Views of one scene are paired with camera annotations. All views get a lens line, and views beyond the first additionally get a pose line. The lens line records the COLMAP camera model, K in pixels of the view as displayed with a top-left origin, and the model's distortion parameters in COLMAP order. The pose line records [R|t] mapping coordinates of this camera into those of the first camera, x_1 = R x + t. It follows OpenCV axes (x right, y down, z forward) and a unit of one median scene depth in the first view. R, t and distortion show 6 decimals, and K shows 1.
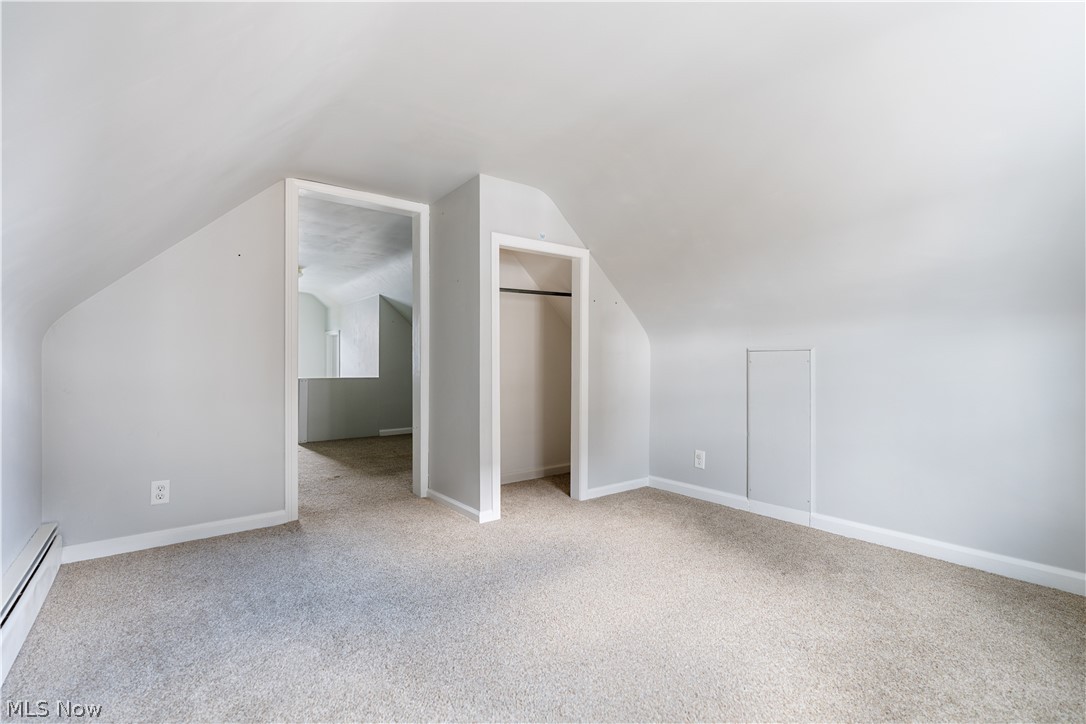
lens RADIAL K [[487.0, 0, 543.0], [0, 487.0, 362.0], [0, 0, 1]] dist [-0.006944, 0.001661]
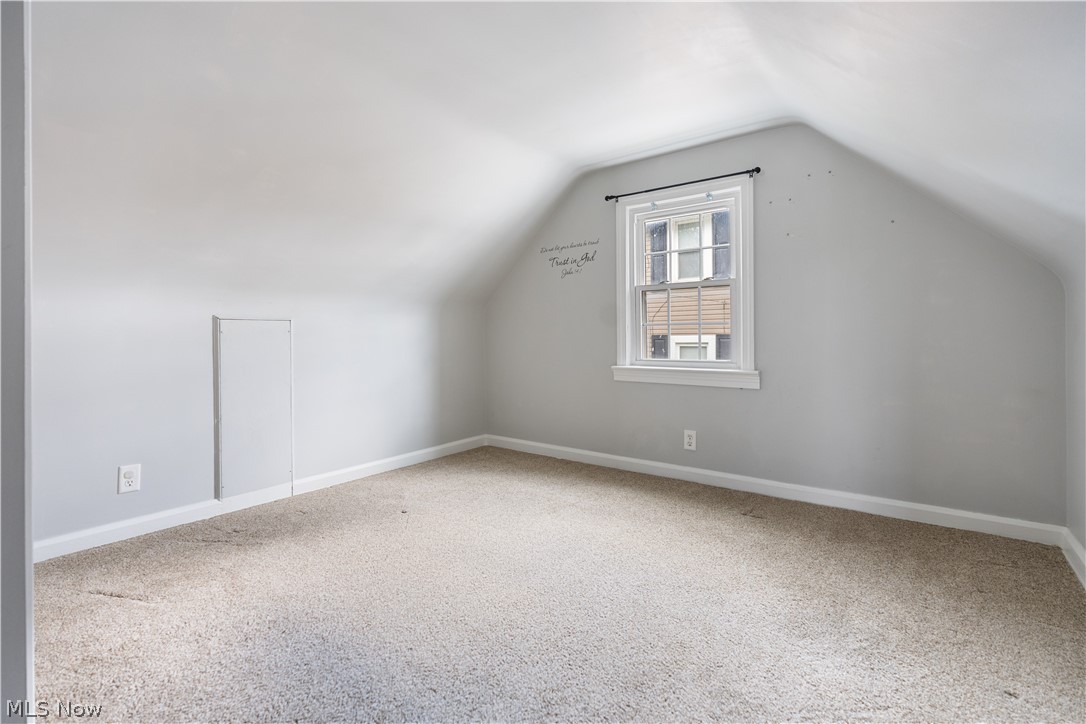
lens RADIAL K [[494.8, 0, 542.2], [0, 494.8, 336.1], [0, 0, 1]] dist [-0.003585, 0.000269]
pose [[-0.249831, 0.004109, 0.968281, -0.521706], [0.006360, 0.999976, -0.002602, 0.011194], [-0.968268, 0.005508, -0.249852, 0.678711]]
